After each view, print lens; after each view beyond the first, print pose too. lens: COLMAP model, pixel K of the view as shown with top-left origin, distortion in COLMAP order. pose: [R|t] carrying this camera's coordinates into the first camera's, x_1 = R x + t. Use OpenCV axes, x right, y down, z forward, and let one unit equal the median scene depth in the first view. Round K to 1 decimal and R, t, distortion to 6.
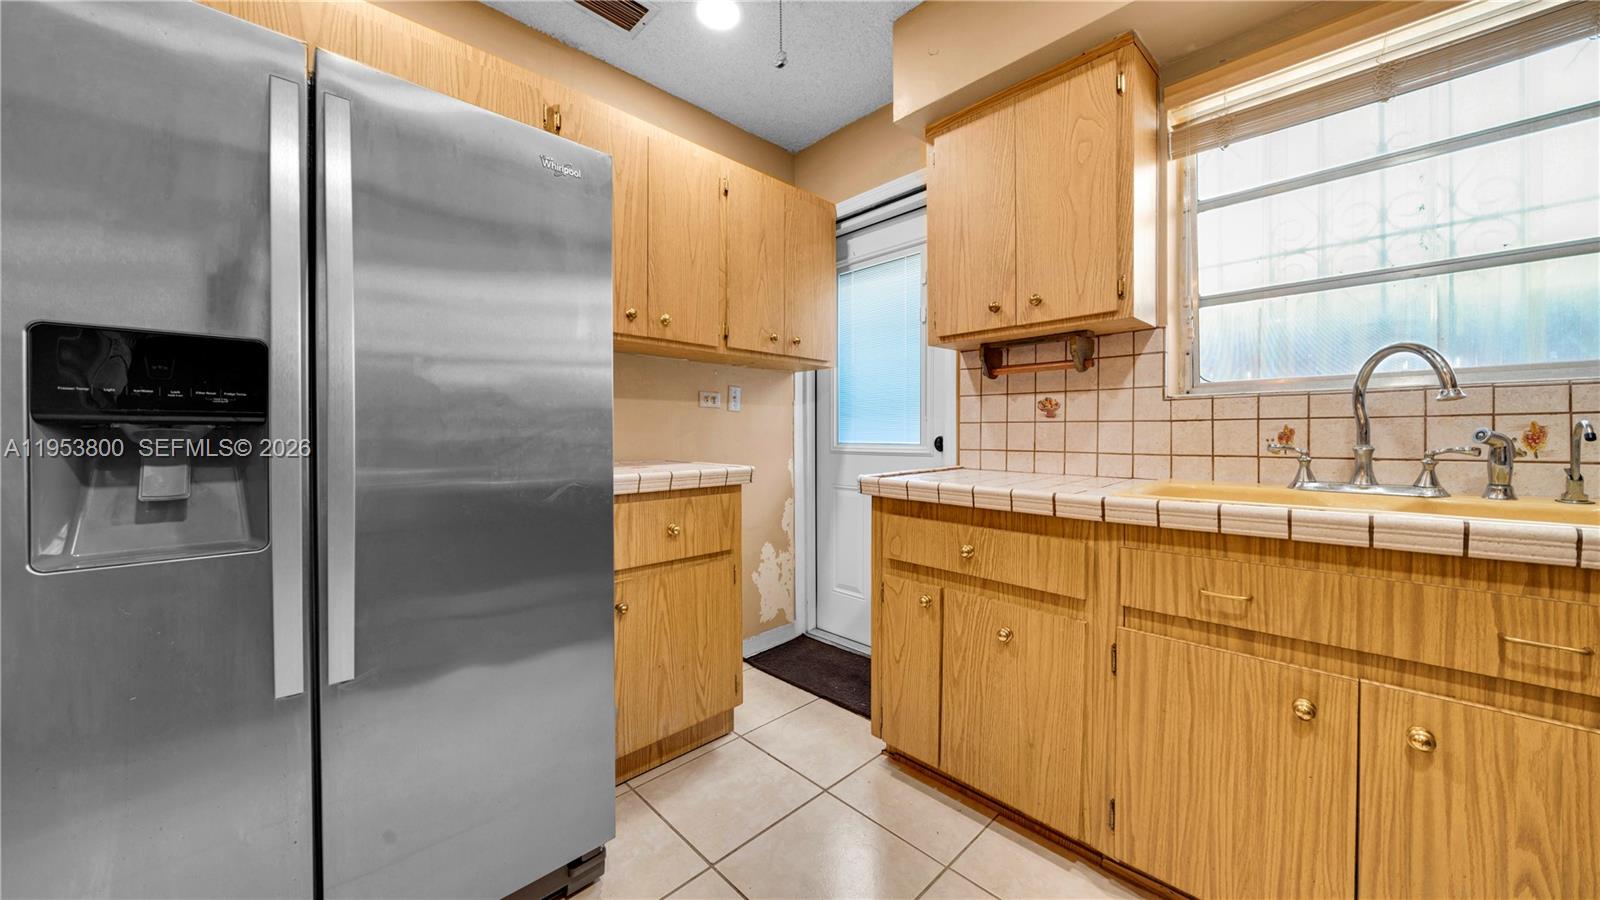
lens RADIAL K [[558.9, 0, 801.7], [0, 558.9, 439.4], [0, 0, 1]] dist [-0.006586, -0.000147]
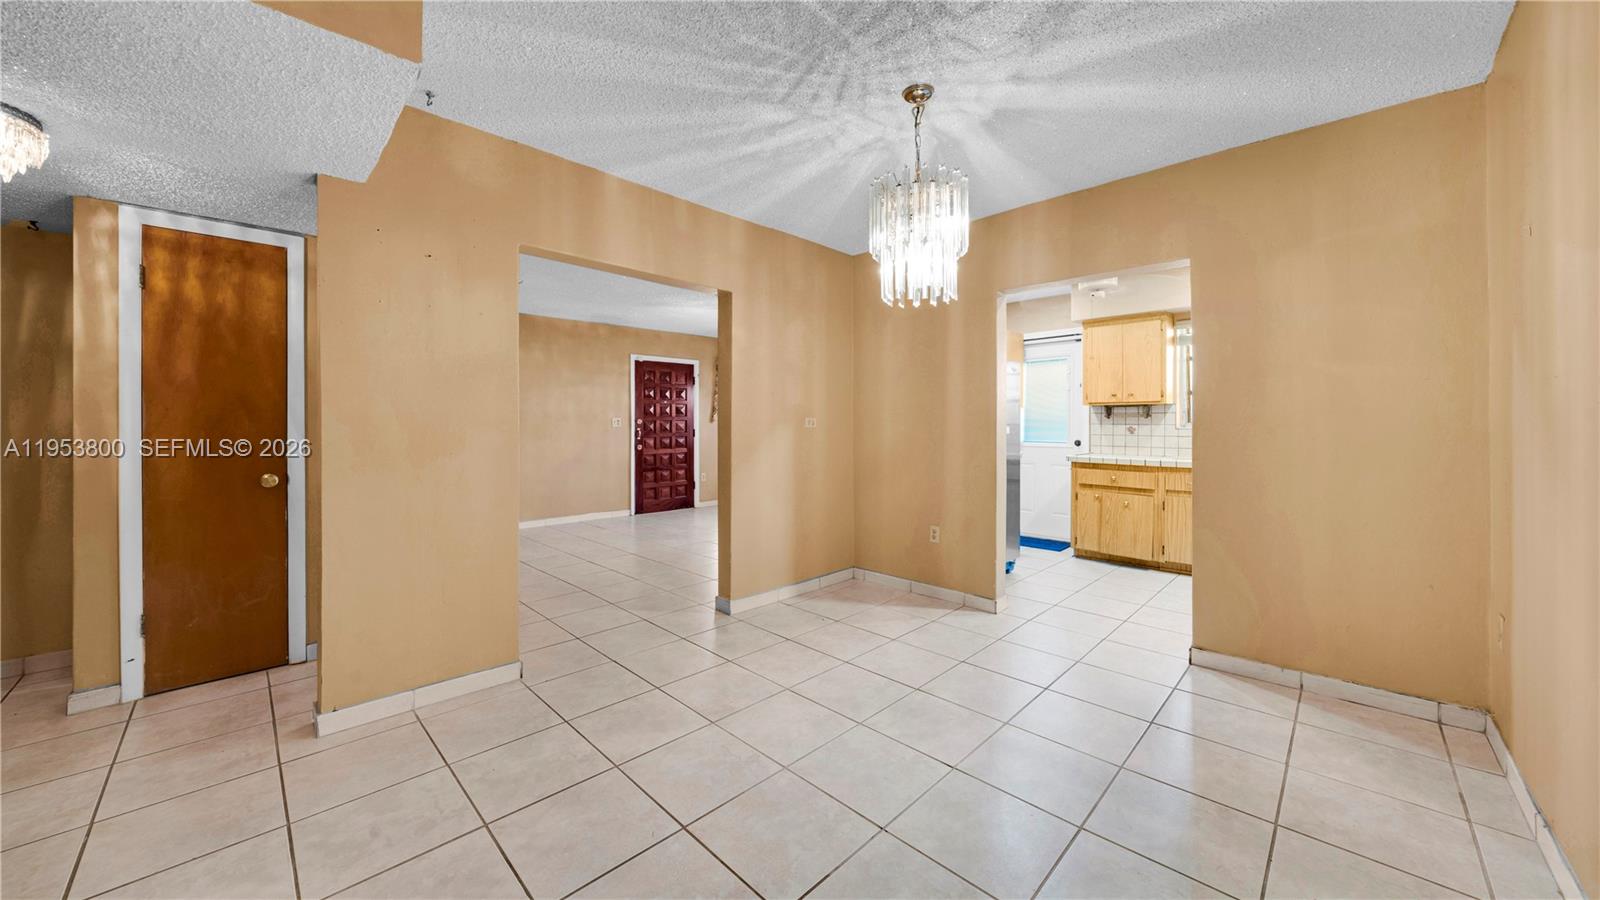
lens RADIAL K [[558.9, 0, 787.4], [0, 558.9, 426.1], [0, 0, 1]] dist [-0.006586, -0.000147]
pose [[0.999927, 0.007307, -0.009581, -1.397418], [-0.007407, 0.999918, -0.010475, -0.043743], [0.009504, 0.010545, 0.999899, -1.995057]]
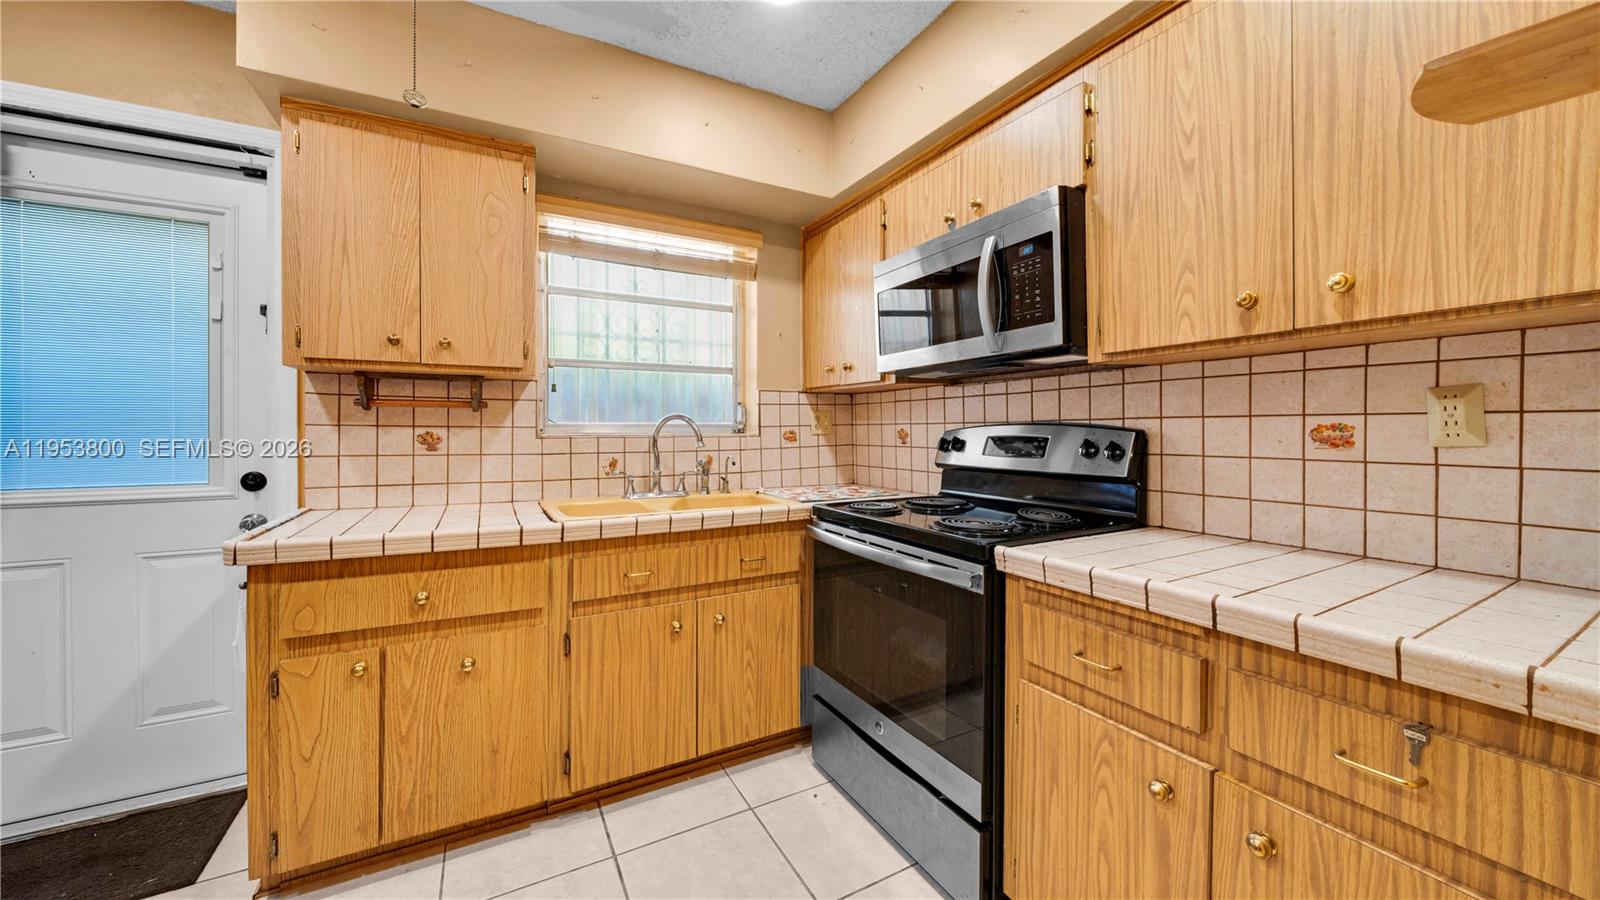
lens RADIAL K [[558.9, 0, 798.8], [0, 558.9, 437.6], [0, 0, 1]] dist [-0.006586, -0.000147]
pose [[0.269358, -0.007936, 0.963007, -0.431579], [0.009346, 0.999941, 0.005626, -0.075882], [-0.962995, 0.007485, 0.269416, 0.085074]]
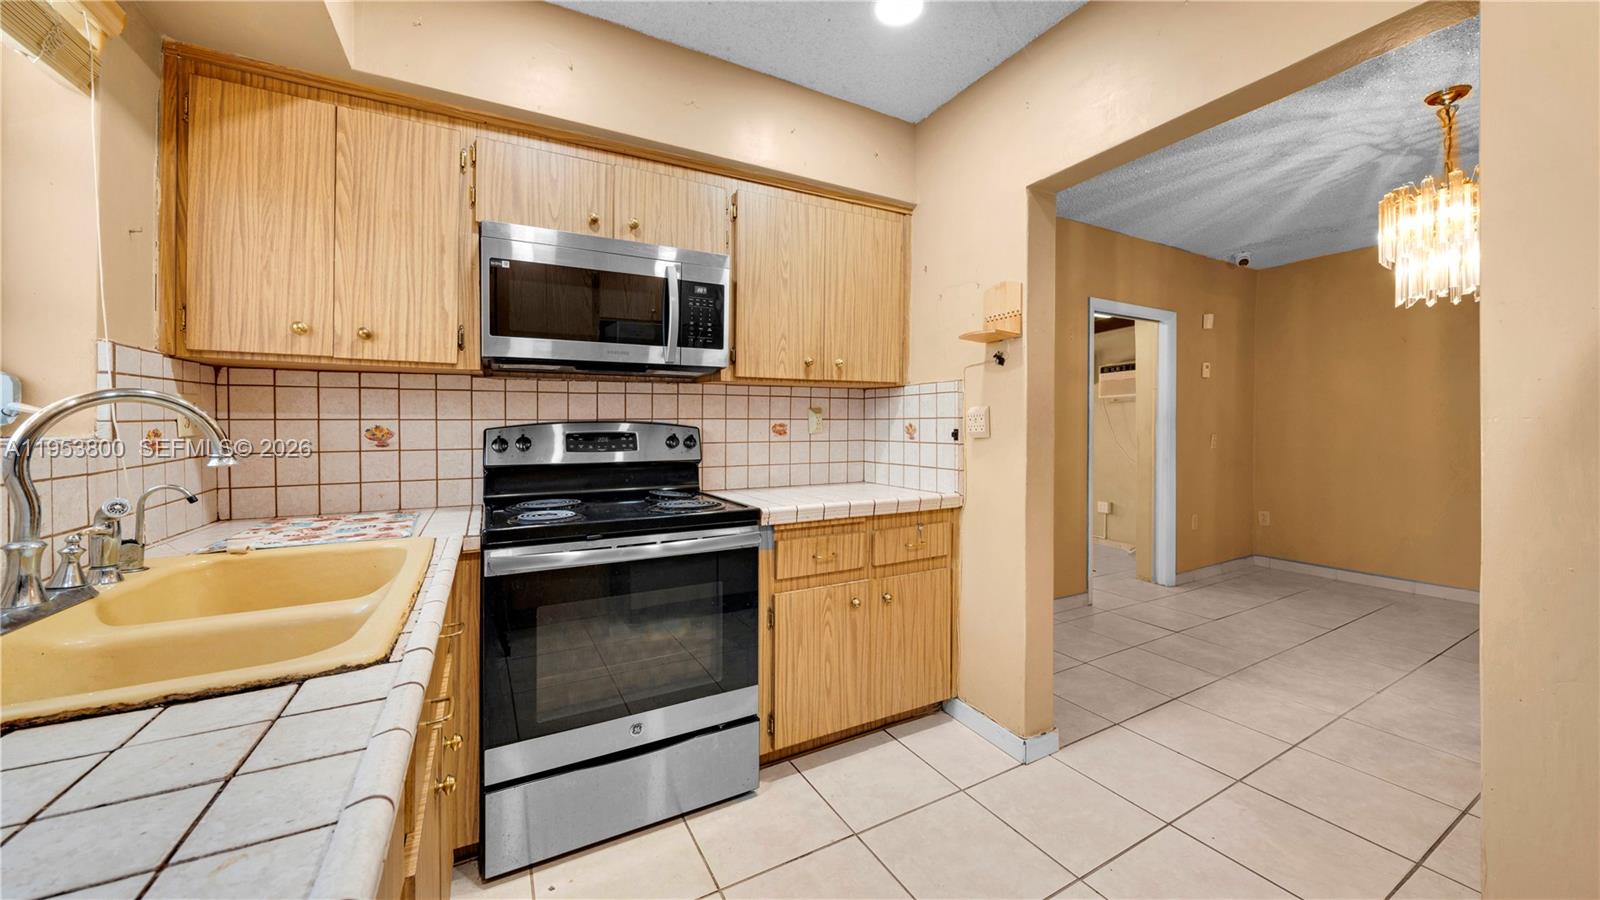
lens RADIAL K [[558.9, 0, 795.7], [0, 558.9, 430.6], [0, 0, 1]] dist [-0.006586, -0.000147]
pose [[-0.957596, 0.006822, 0.288034, 0.013844], [0.011697, 0.999816, 0.015210, -0.087744], [-0.287877, 0.017935, -0.957499, 1.074303]]
